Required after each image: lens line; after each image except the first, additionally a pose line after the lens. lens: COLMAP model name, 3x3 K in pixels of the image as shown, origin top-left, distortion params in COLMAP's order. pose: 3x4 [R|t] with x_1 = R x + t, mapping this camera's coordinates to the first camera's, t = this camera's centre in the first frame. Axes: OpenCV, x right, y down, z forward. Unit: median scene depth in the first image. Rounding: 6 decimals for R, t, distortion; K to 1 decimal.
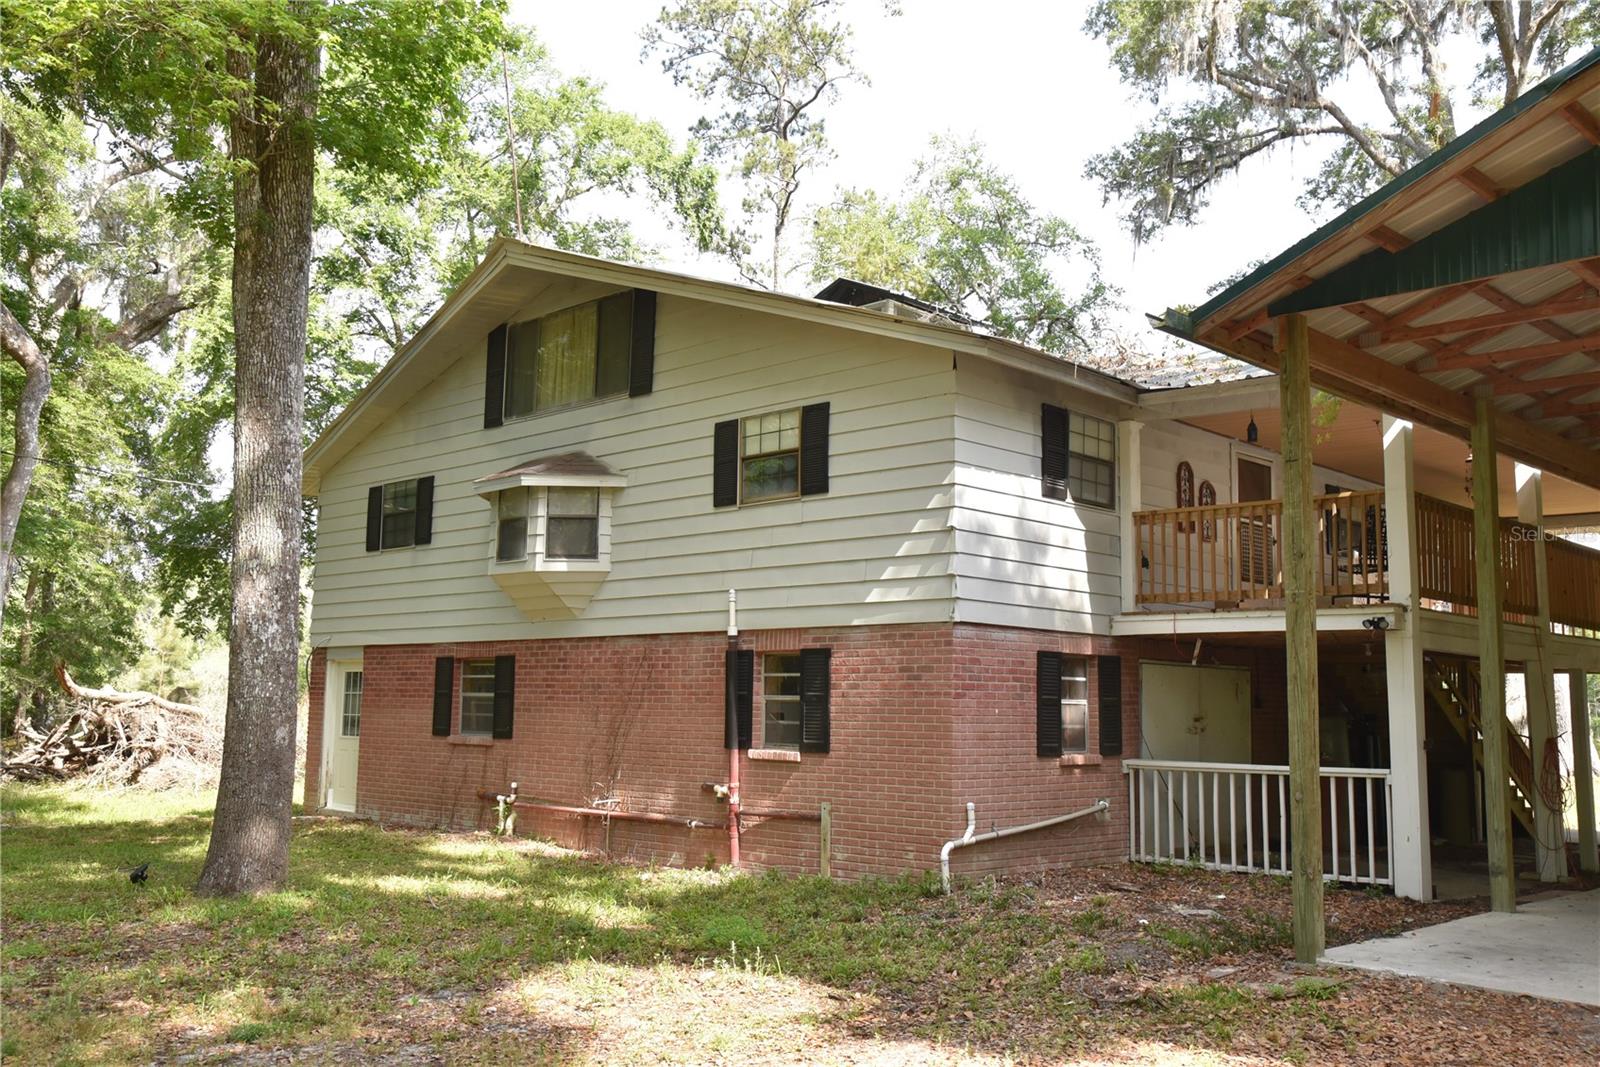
lens RADIAL K [[1491.7, 0, 800.0], [0, 1491.7, 533.5], [0, 0, 1]] dist [-0.063691, -0.004452]
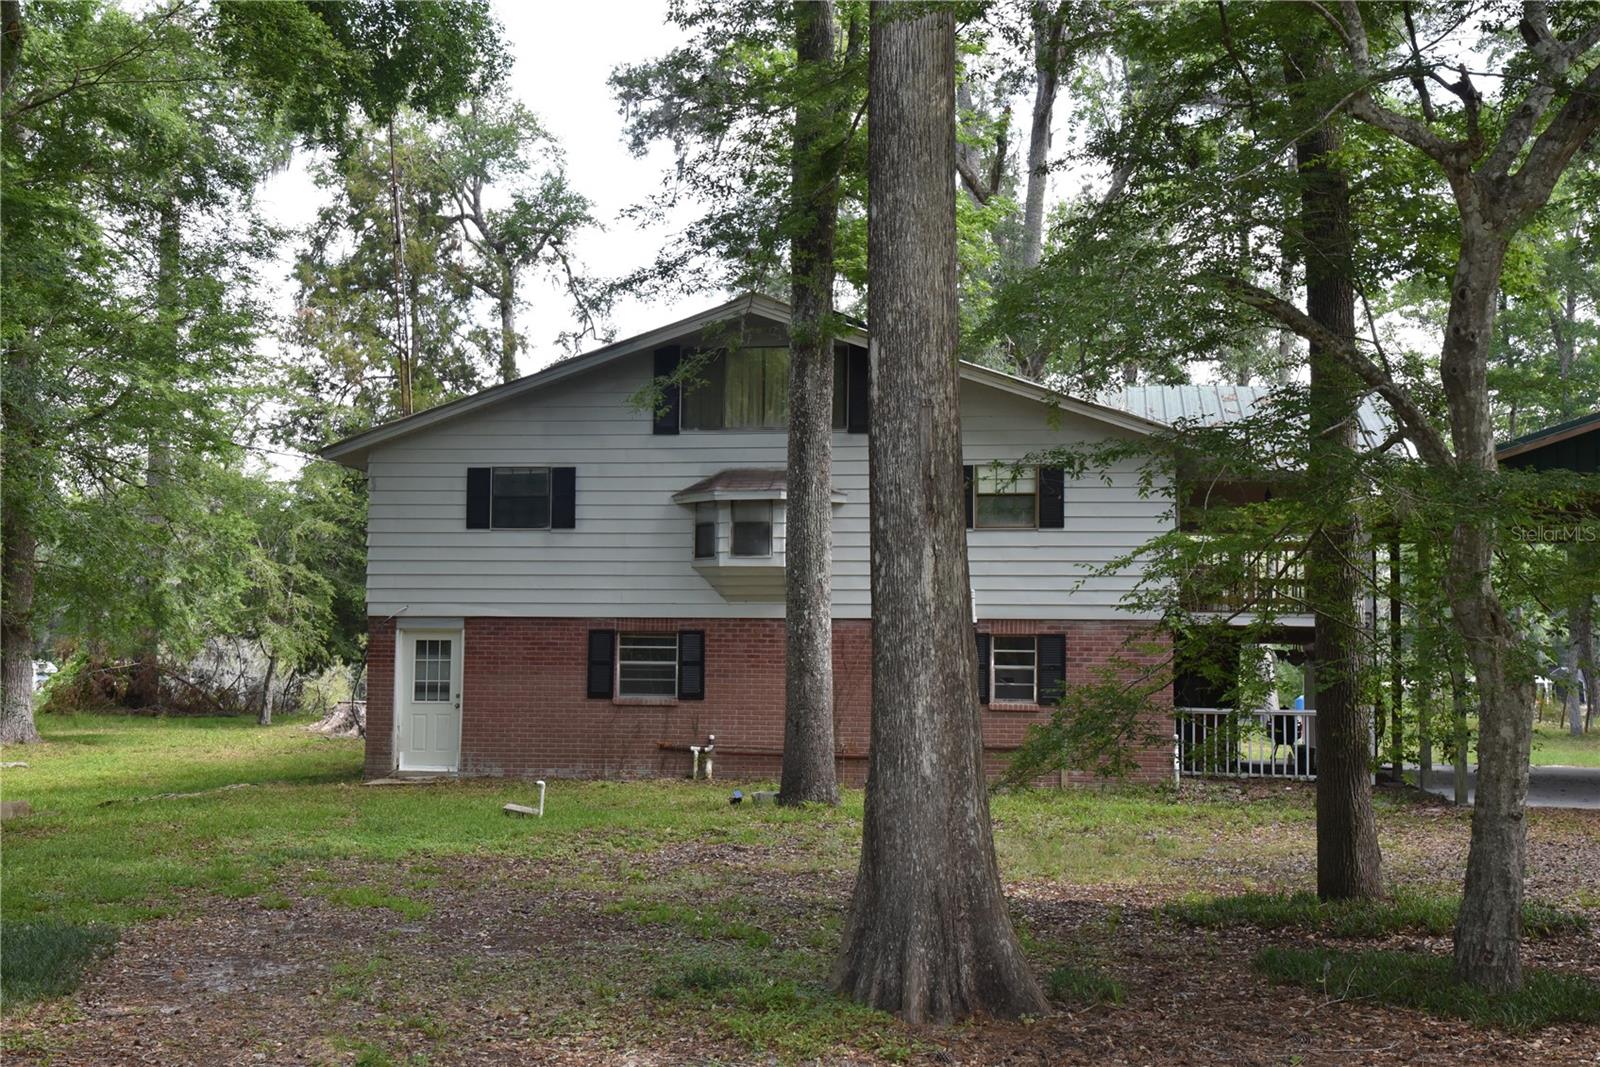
lens RADIAL K [[2335.6, 0, 792.2], [0, 2335.6, 573.1], [0, 0, 1]] dist [0.188853, 0.093943]
pose [[0.806129, 0.021201, 0.591360, -1.180204], [-0.069183, 0.995881, 0.058605, -0.075572], [-0.587681, -0.088155, 0.804276, -0.526720]]
